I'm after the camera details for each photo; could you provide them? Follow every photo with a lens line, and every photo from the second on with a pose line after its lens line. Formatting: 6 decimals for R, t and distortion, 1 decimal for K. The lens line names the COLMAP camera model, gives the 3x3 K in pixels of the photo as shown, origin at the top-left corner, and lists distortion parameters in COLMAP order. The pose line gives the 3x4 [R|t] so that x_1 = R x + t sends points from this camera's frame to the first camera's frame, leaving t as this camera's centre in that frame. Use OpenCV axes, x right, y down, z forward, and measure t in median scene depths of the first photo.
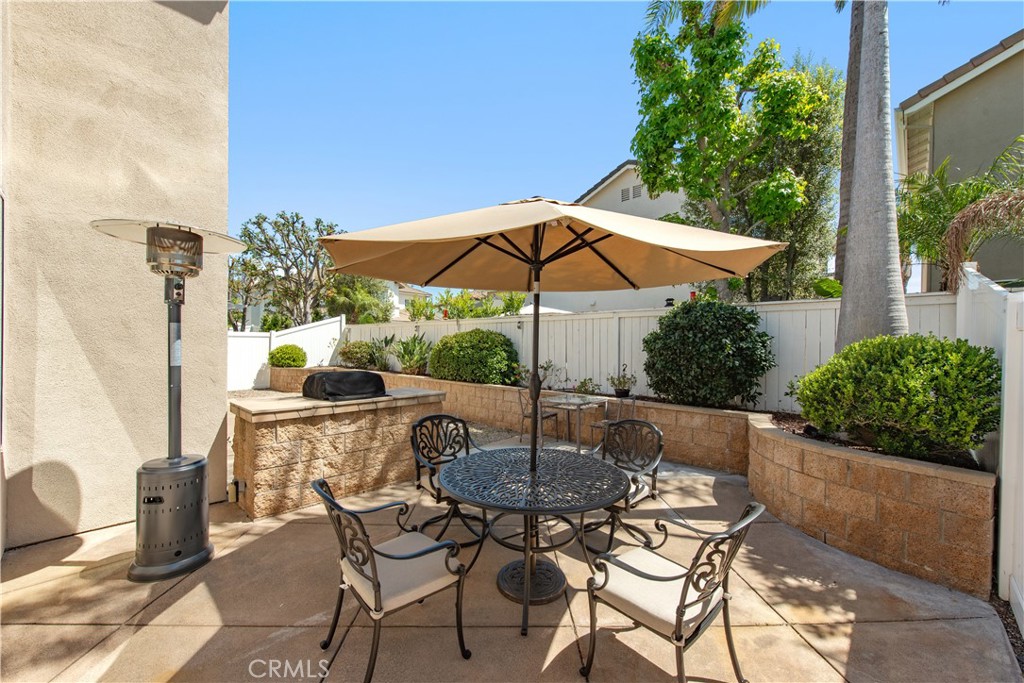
lens RADIAL K [[408.0, 0, 511.9], [0, 408.0, 344.4], [0, 0, 1]] dist [0.004758, -0.001407]
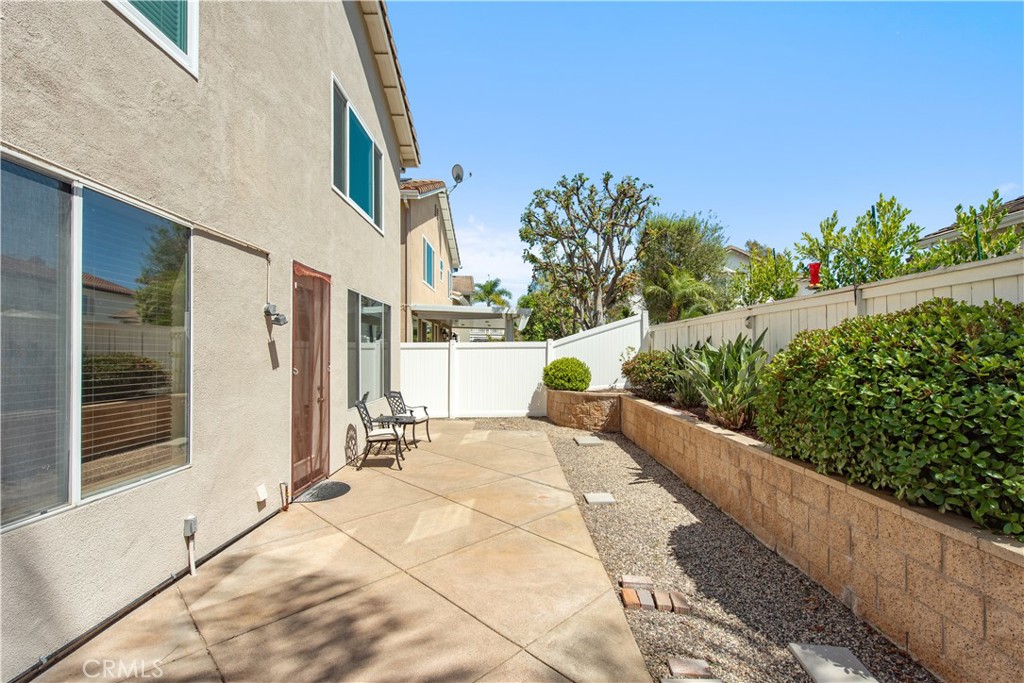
lens RADIAL K [[445.9, 0, 515.0], [0, 445.9, 350.8], [0, 0, 1]] dist [0.003075, -0.001356]
pose [[0.686480, -0.017202, -0.726945, -0.044188], [0.010997, 0.999851, -0.013275, -0.002249], [0.727066, 0.001119, 0.686567, 0.404776]]
